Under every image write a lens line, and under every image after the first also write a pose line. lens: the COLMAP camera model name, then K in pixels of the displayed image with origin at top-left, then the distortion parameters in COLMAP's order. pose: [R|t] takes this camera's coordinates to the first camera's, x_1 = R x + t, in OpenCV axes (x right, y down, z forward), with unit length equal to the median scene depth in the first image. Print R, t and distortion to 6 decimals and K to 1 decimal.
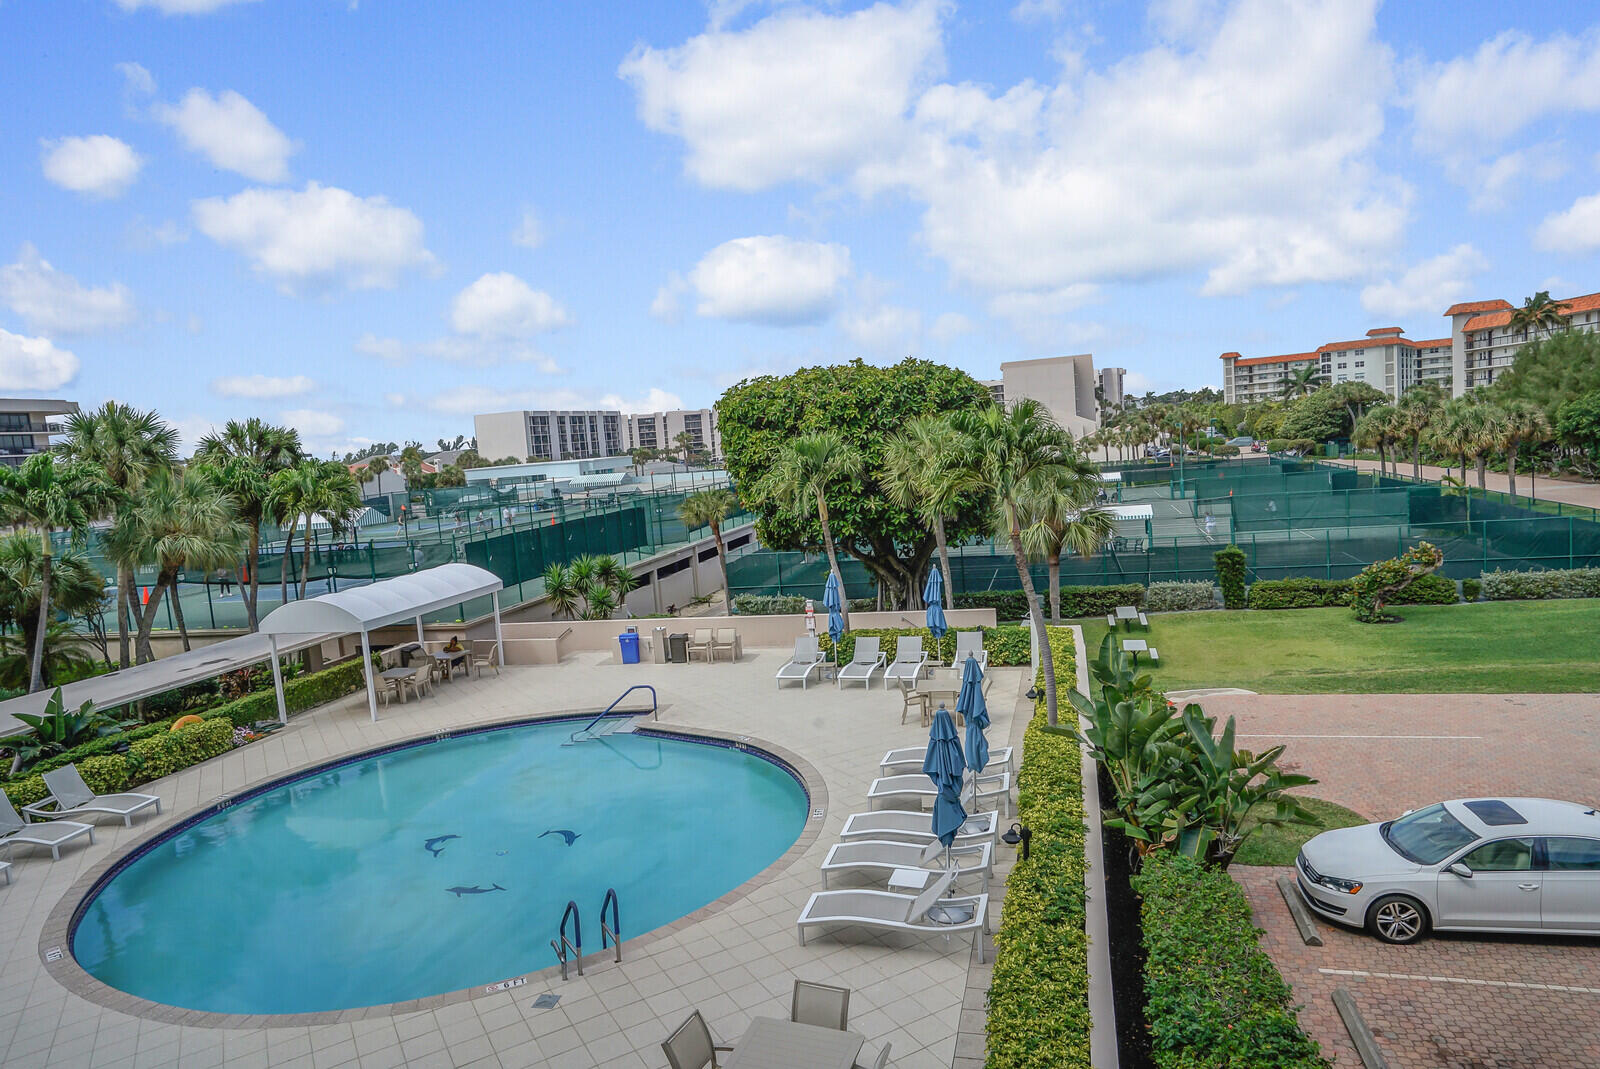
lens RADIAL K [[1016.2, 0, 780.3], [0, 1016.2, 516.4], [0, 0, 1]] dist [0.000477, 0.012644]
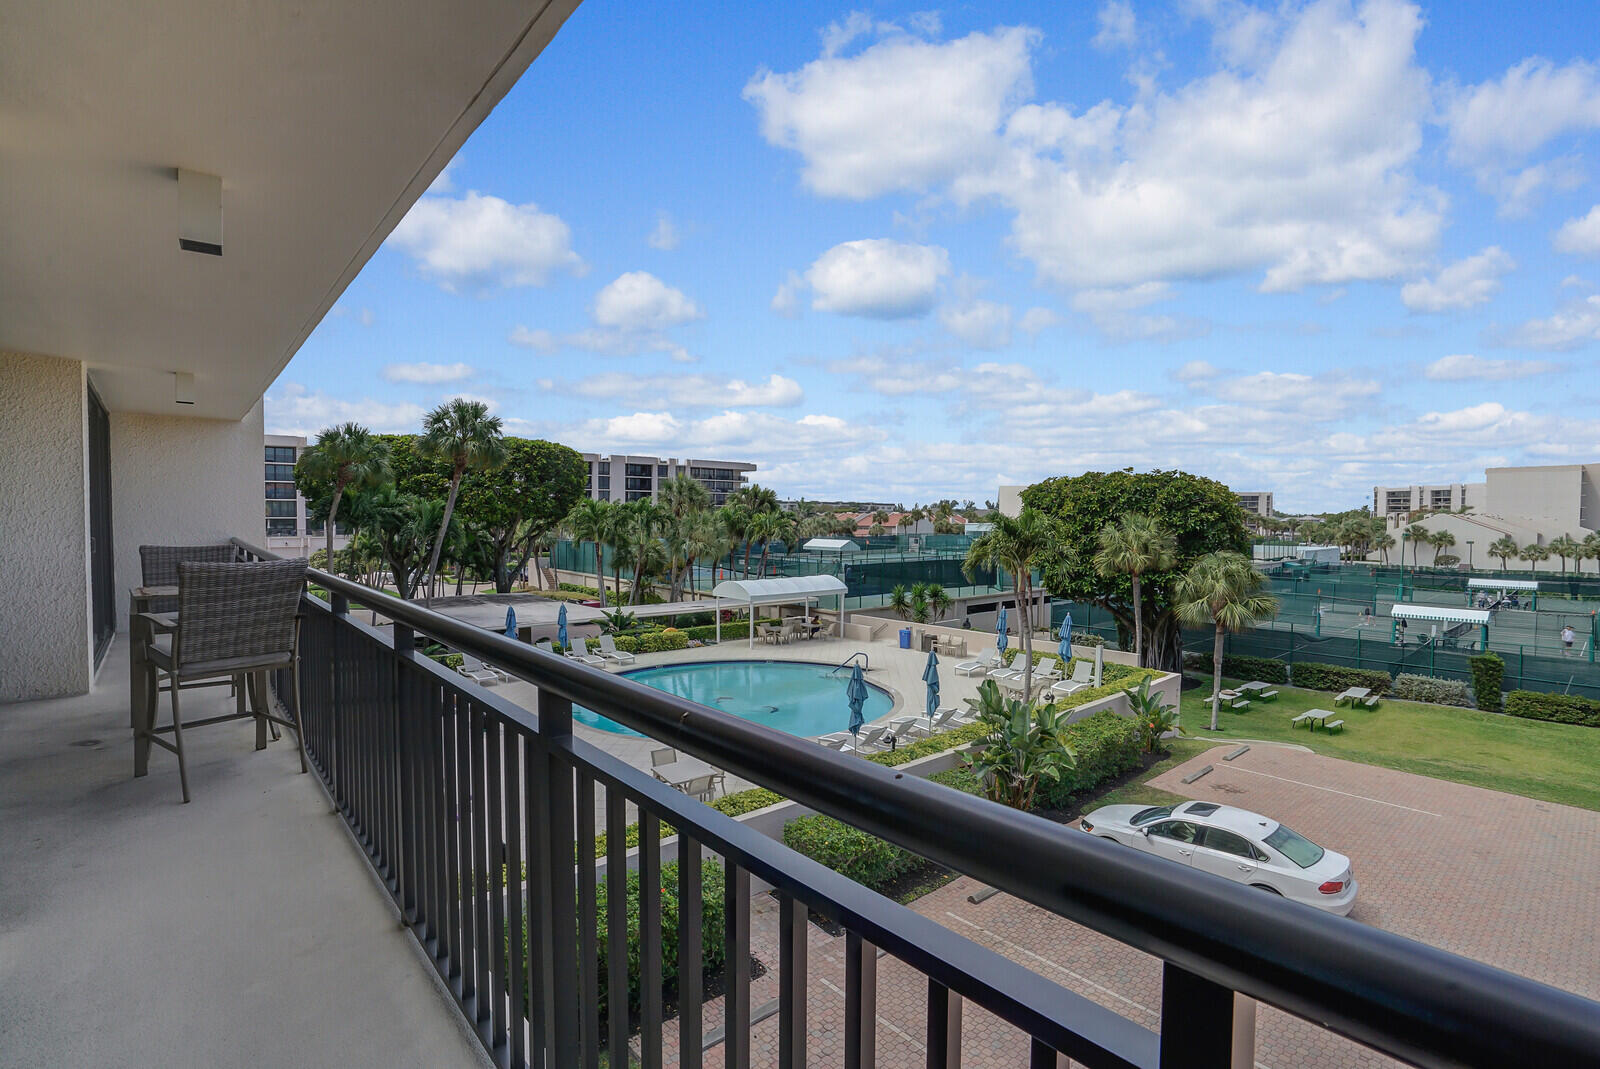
lens RADIAL K [[750.8, 0, 793.1], [0, 750.8, 531.3], [0, 0, 1]] dist [-0.042960, 0.016411]
pose [[0.827314, 0.094699, -0.553700, 0.258905], [-0.114849, 0.993381, -0.001705, -0.014434], [0.549874, 0.065002, 0.832715, -0.083775]]
